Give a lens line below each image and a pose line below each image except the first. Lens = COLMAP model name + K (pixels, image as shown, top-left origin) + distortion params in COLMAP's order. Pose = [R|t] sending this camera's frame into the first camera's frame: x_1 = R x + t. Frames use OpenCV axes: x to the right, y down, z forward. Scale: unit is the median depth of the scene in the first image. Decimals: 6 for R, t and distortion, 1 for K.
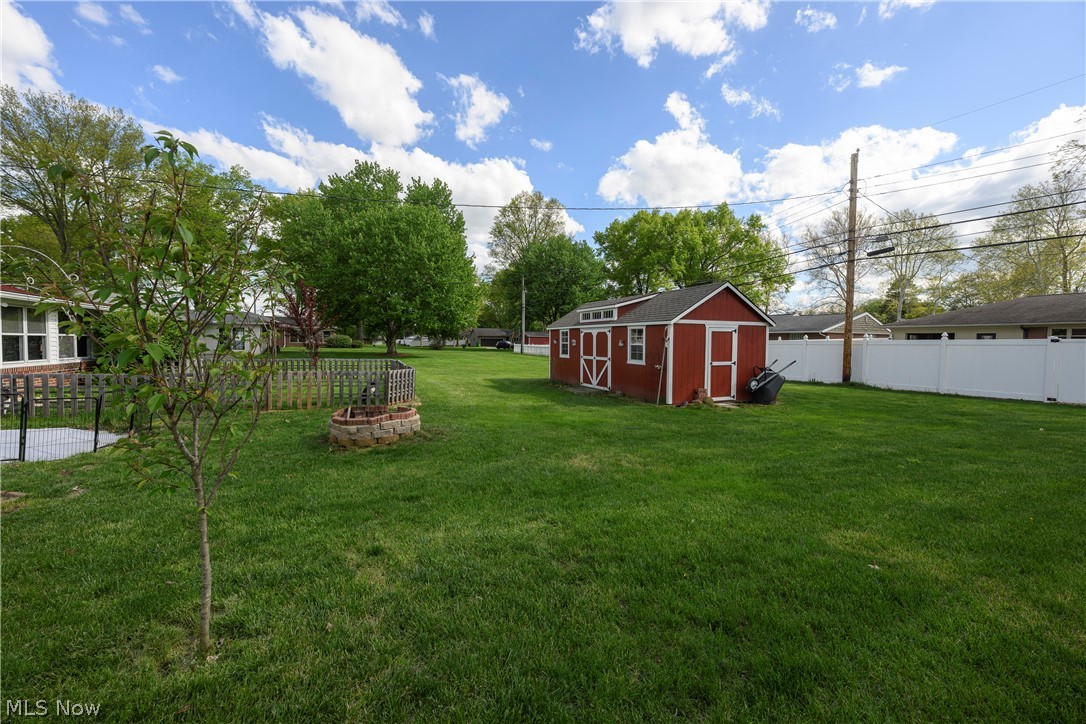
lens RADIAL K [[429.8, 0, 540.2], [0, 429.8, 358.7], [0, 0, 1]] dist [0.000499, 0.000053]
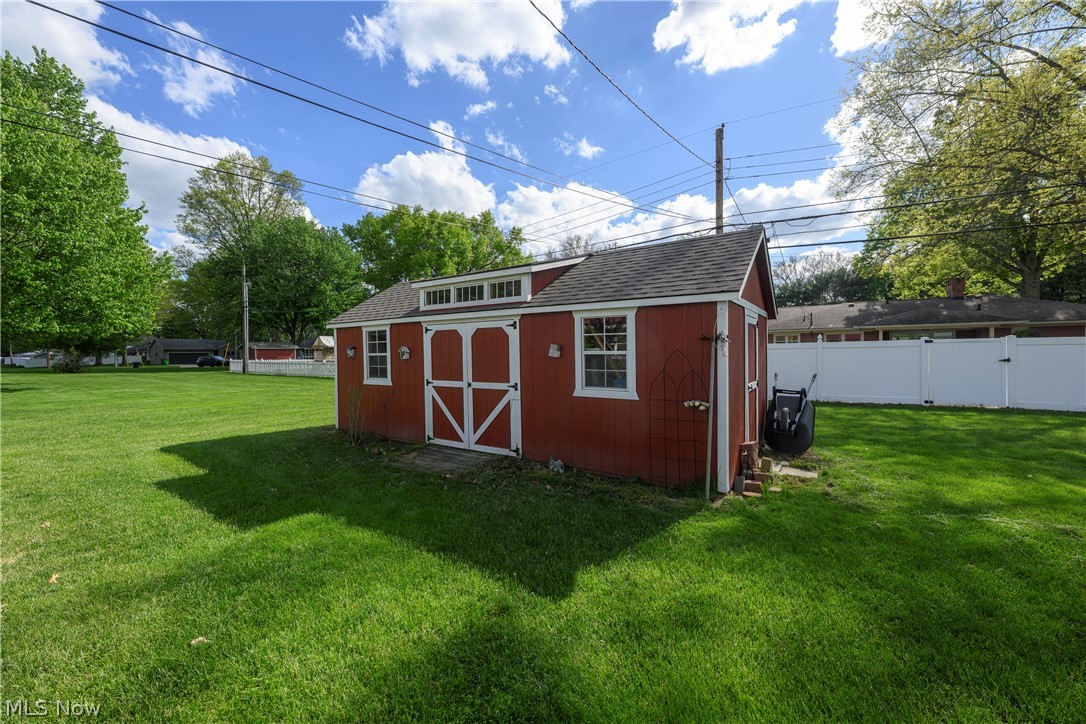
lens RADIAL K [[429.8, 0, 540.2], [0, 429.8, 358.7], [0, 0, 1]] dist [0.000499, 0.000053]
pose [[0.840908, -0.024759, 0.540611, -0.015446], [0.039674, 0.999085, -0.015956, -0.005098], [-0.539722, 0.034866, 0.841121, 0.150197]]
